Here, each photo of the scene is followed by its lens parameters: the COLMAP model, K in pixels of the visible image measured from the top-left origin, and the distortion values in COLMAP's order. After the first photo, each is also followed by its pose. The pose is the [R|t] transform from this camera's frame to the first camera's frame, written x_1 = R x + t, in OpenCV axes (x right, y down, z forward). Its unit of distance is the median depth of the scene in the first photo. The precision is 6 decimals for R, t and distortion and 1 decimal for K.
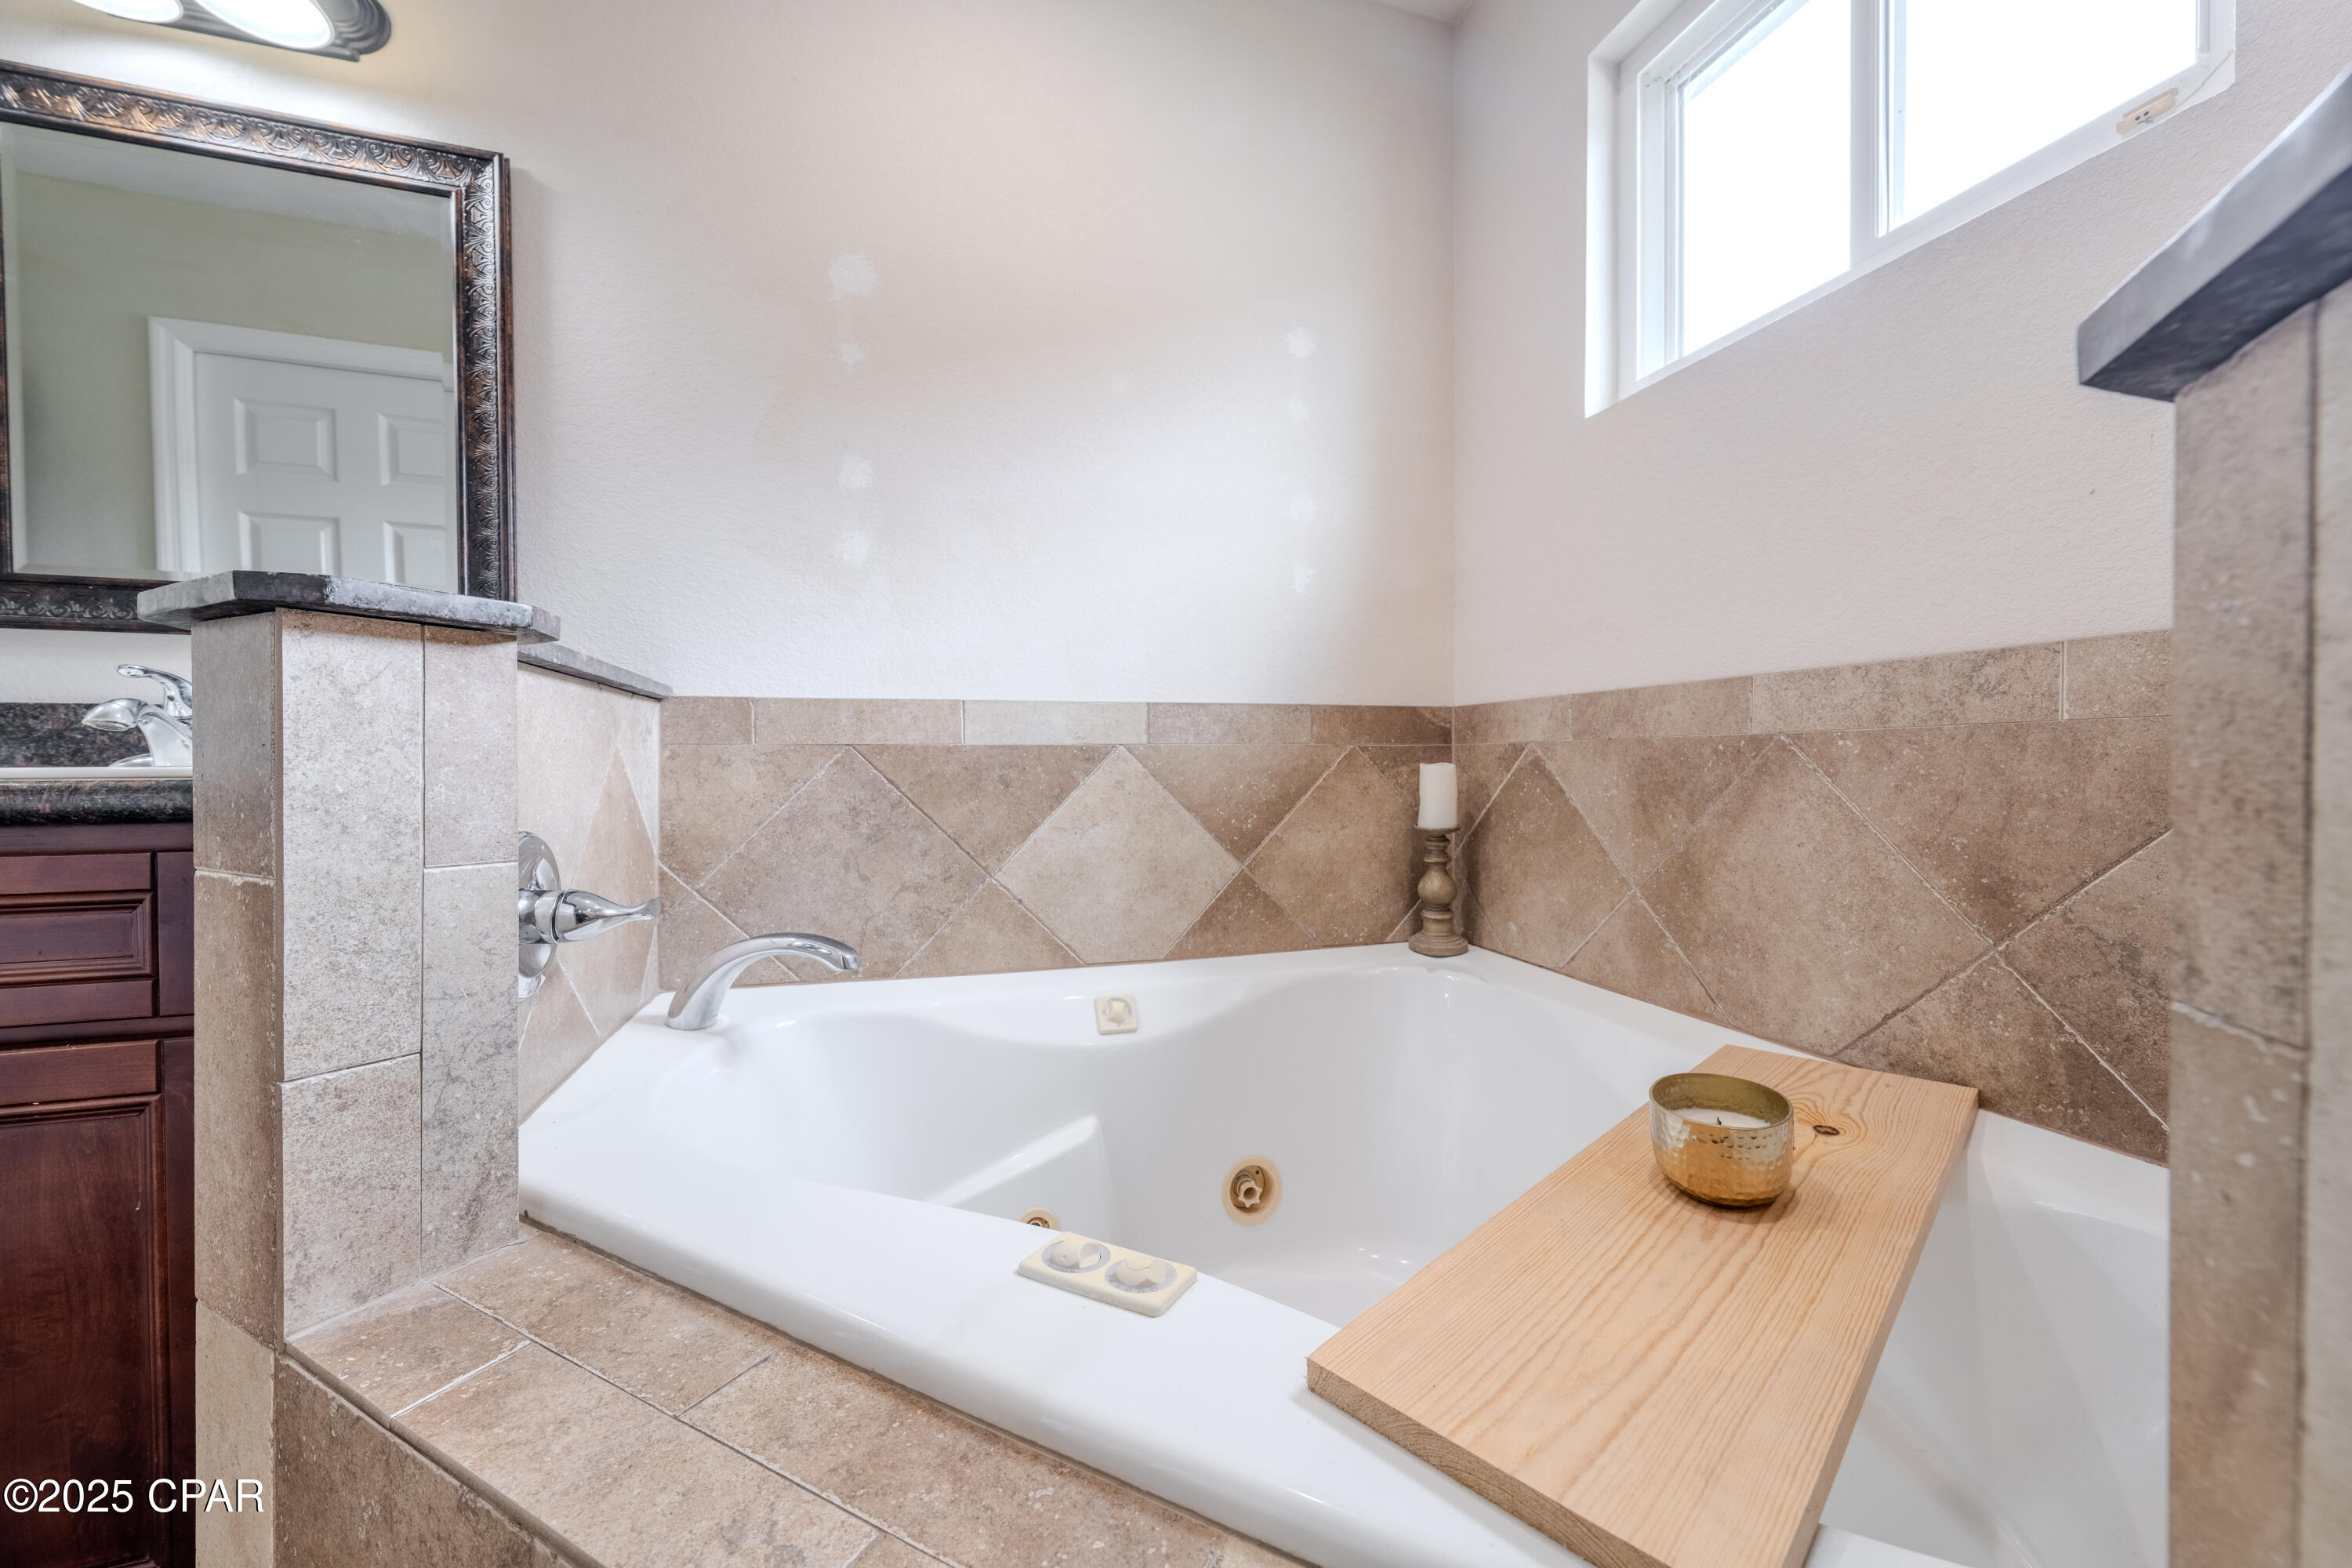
lens RADIAL K [[883.3, 0, 1183.3], [0, 883.3, 776.2], [0, 0, 1]] dist [0.000334, -0.000119]
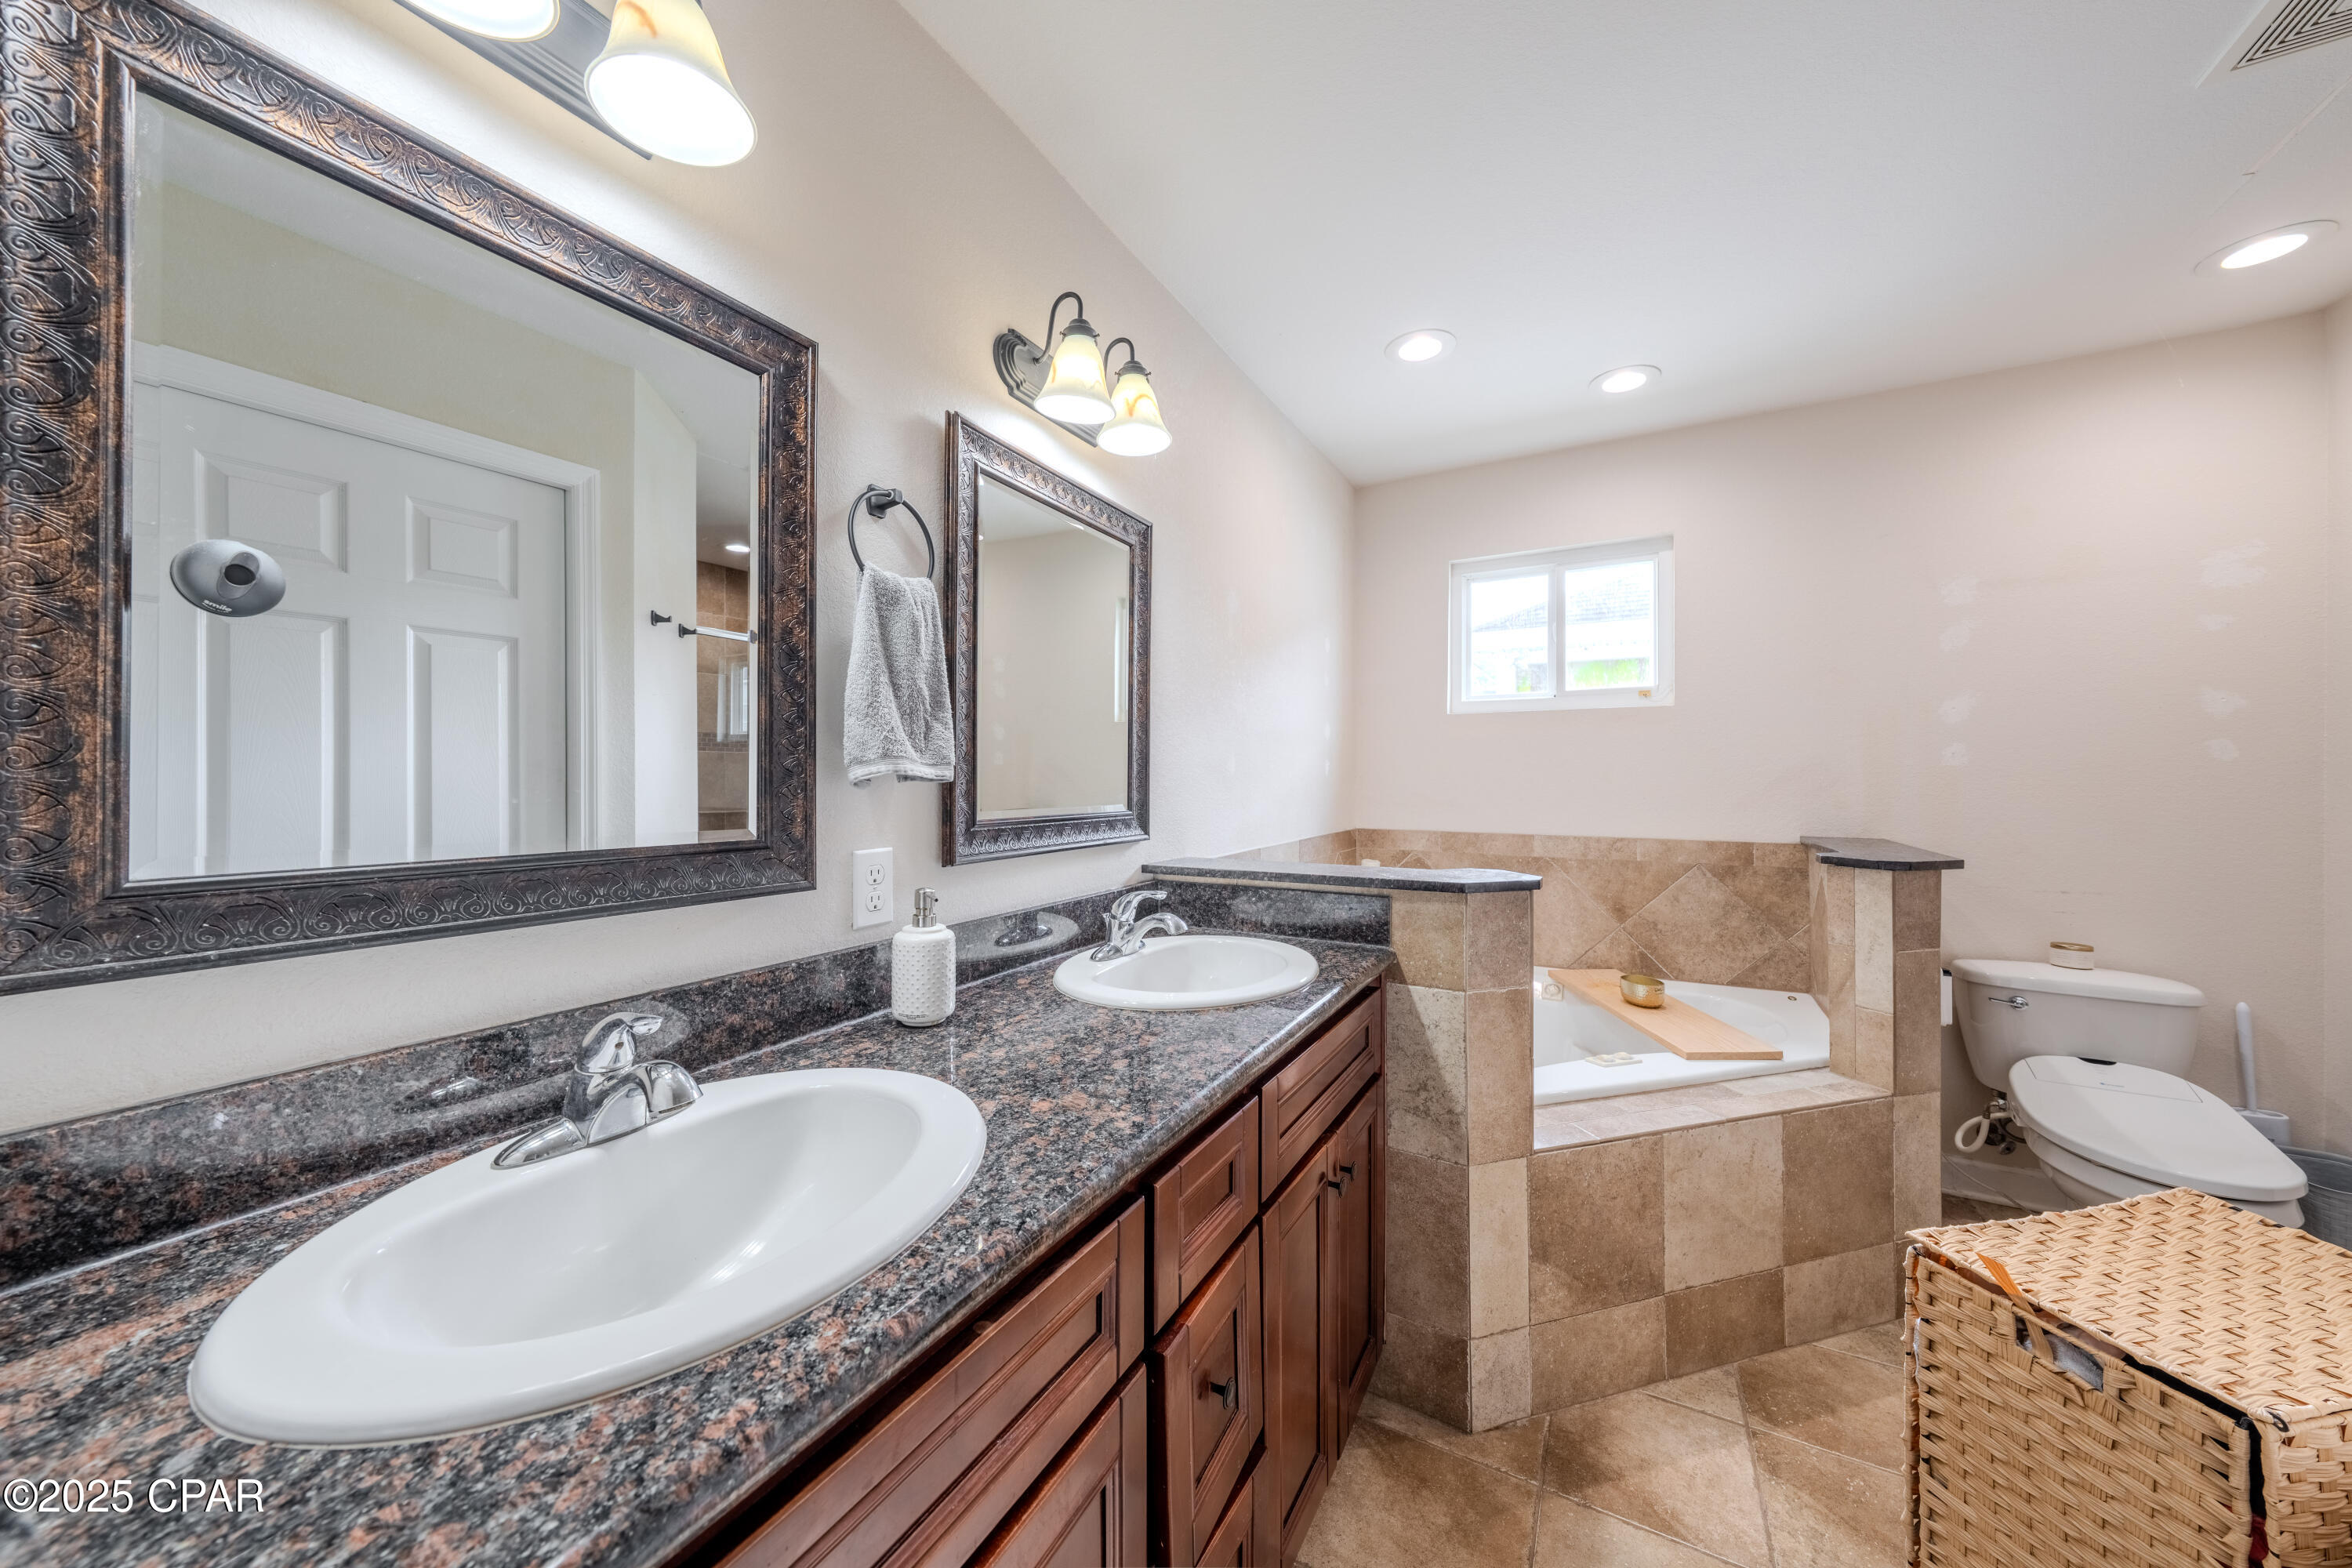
lens RADIAL K [[812.7, 0, 1173.9], [0, 812.7, 759.2], [0, 0, 1]] dist [-0.001150, -0.000255]
pose [[0.725870, 0.009470, 0.687767, -1.847783], [0.006702, 0.999760, -0.020839, -0.293500], [-0.687800, 0.019736, 0.725632, -0.071111]]
